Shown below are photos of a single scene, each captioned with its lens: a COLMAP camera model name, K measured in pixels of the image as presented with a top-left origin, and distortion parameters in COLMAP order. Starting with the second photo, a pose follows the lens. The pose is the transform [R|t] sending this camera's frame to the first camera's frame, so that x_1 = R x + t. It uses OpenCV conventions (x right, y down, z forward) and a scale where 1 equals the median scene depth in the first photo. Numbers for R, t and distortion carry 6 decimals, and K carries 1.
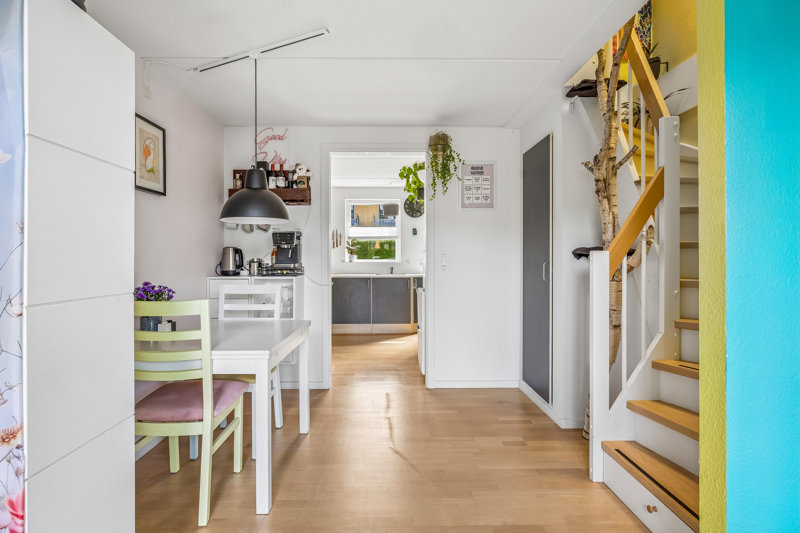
lens RADIAL K [[423.9, 0, 400.2], [0, 423.9, 261.5], [0, 0, 1]] dist [0.000040, -0.000015]
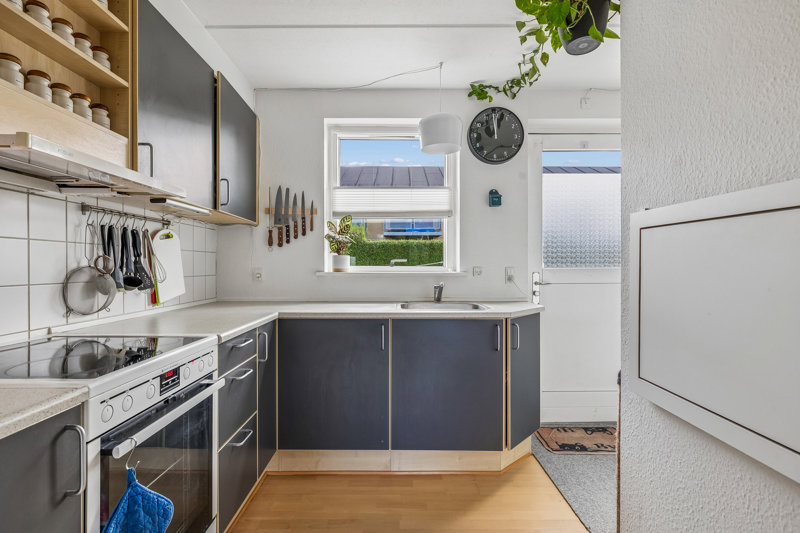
lens RADIAL K [[410.5, 0, 398.4], [0, 410.5, 264.5], [0, 0, 1]] dist [-0.006577, 0.002557]
pose [[0.999356, 0.005806, -0.035408, -0.043296], [-0.006094, 0.999949, -0.008033, -0.003514], [0.035360, 0.008244, 0.999341, 0.604613]]
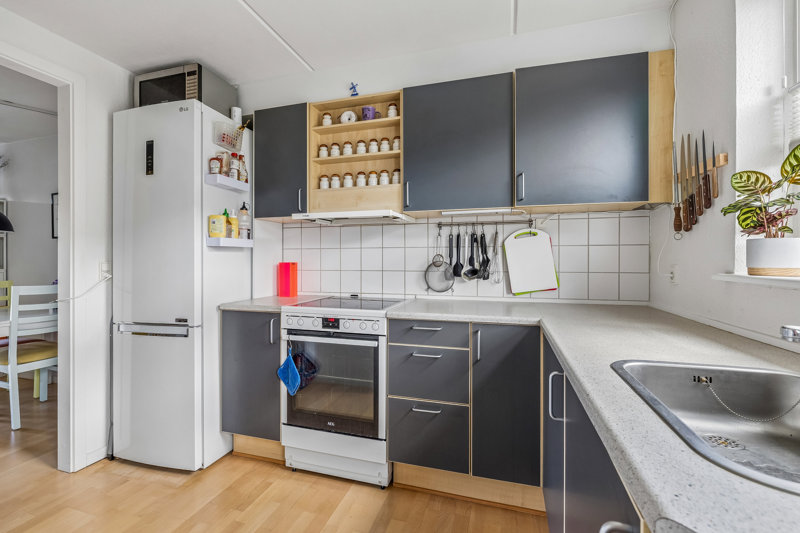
lens RADIAL K [[355.6, 0, 396.5], [0, 355.6, 262.9], [0, 0, 1]] dist [0.001158, 0.000060]
pose [[-0.341455, 0.011549, -0.939827, 0.093420], [-0.004053, 0.999897, 0.013760, -0.006320], [0.939889, 0.008507, -0.341373, 0.911077]]
